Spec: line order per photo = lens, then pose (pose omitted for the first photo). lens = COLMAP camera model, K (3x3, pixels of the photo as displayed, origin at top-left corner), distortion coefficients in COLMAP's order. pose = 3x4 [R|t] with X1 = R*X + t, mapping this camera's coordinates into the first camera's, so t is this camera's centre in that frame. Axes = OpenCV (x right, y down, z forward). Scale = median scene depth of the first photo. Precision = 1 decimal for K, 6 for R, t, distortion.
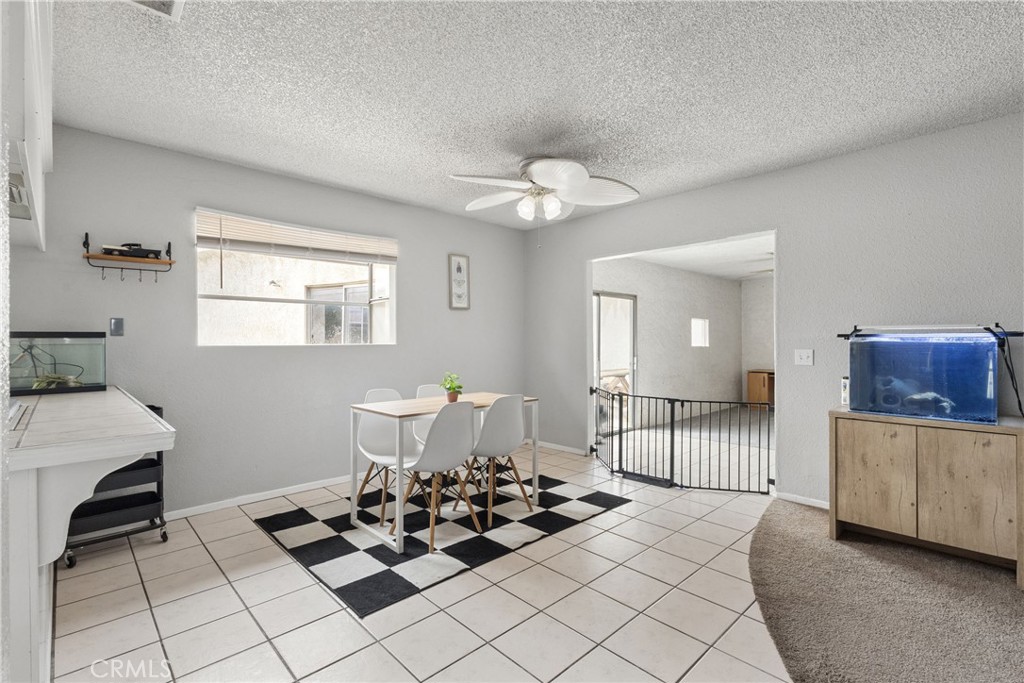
lens RADIAL K [[474.6, 0, 515.1], [0, 474.6, 343.6], [0, 0, 1]] dist [-0.000809, 0.001011]
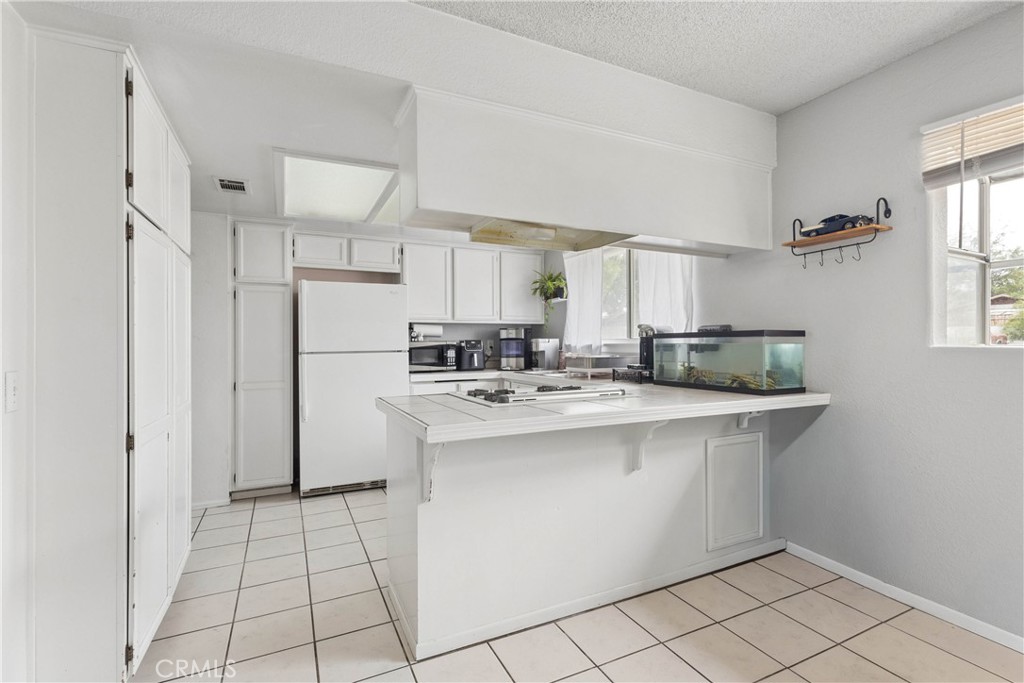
lens RADIAL K [[474.6, 0, 513.1], [0, 474.6, 339.7], [0, 0, 1]] dist [-0.000809, 0.001011]
pose [[-0.314890, -0.000848, -0.949128, 0.097177], [-0.002104, 0.999998, -0.000195, -0.003156], [0.949126, 0.001935, -0.314891, 0.642496]]
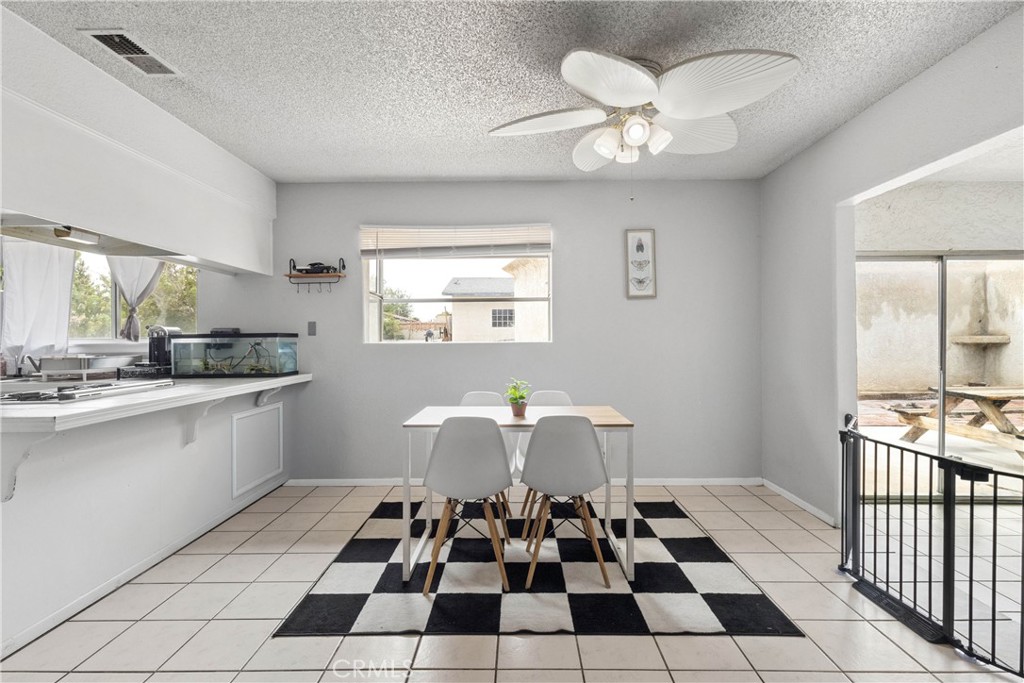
lens RADIAL K [[474.6, 0, 511.7], [0, 474.6, 338.4], [0, 0, 1]] dist [-0.000809, 0.001011]
pose [[0.709891, -0.003603, -0.704302, 0.404127], [0.000195, 0.999988, -0.004920, -0.001276], [0.704311, 0.003355, 0.709883, 0.402696]]
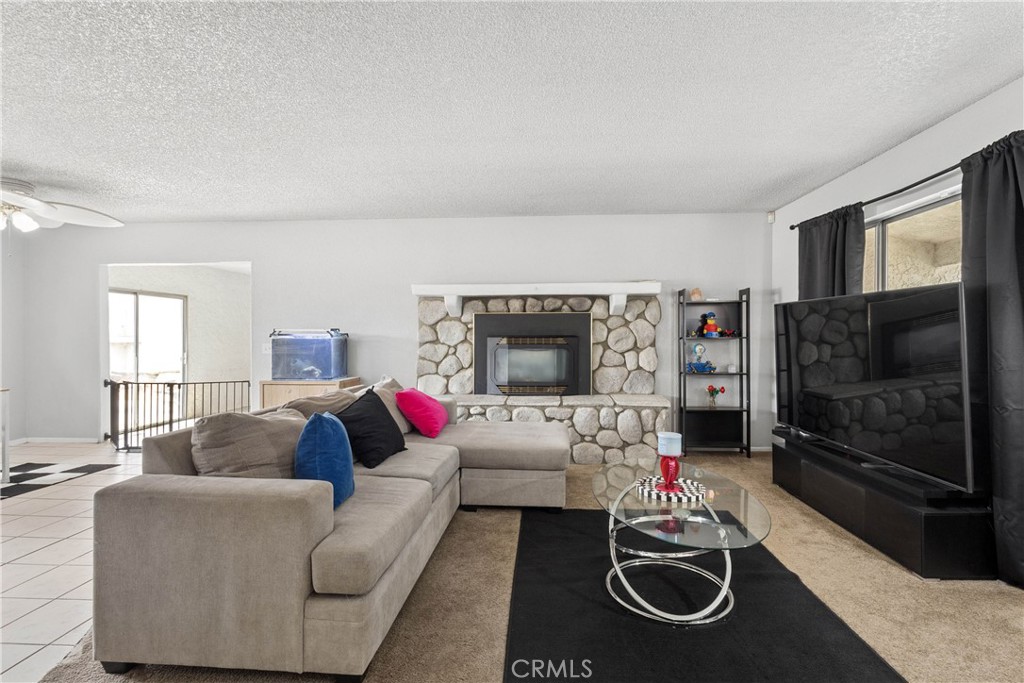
lens RADIAL K [[474.6, 0, 524.3], [0, 474.6, 337.5], [0, 0, 1]] dist [-0.000809, 0.001011]
pose [[0.738645, -0.001041, 0.674094, 0.194873], [0.004202, 0.999986, -0.003060, 0.001492], [-0.674082, 0.005092, 0.738639, -0.671309]]
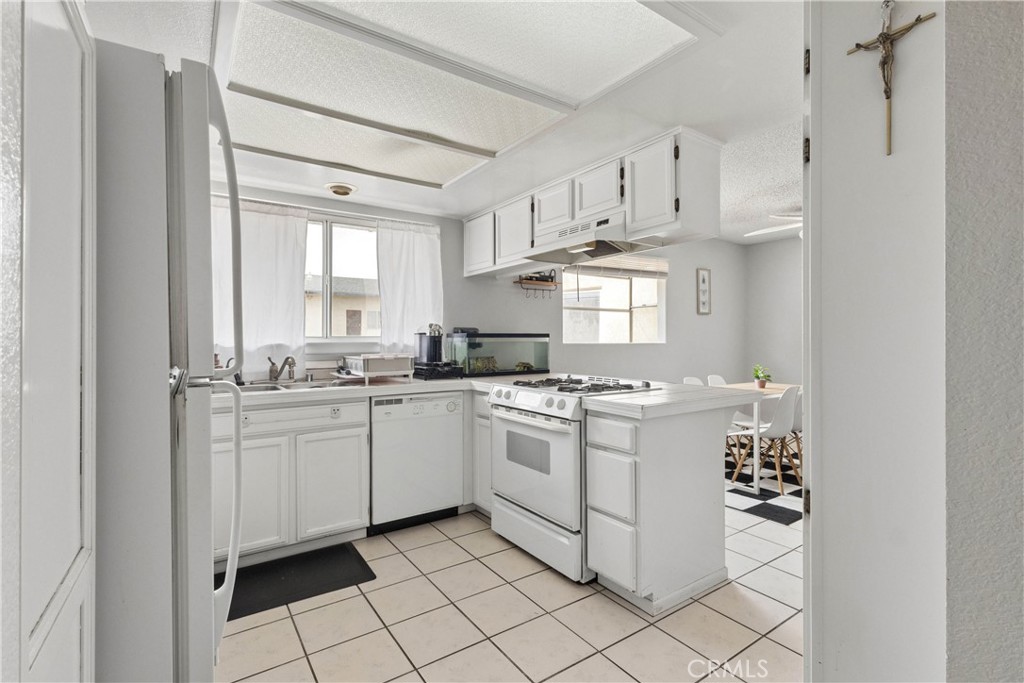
lens RADIAL K [[474.6, 0, 511.8], [0, 474.6, 343.2], [0, 0, 1]] dist [-0.000809, 0.001011]
pose [[0.987875, 0.004928, -0.155172, -0.577764], [-0.004878, 0.999988, 0.000704, 0.003741], [0.155173, 0.000061, 0.987887, -0.371646]]
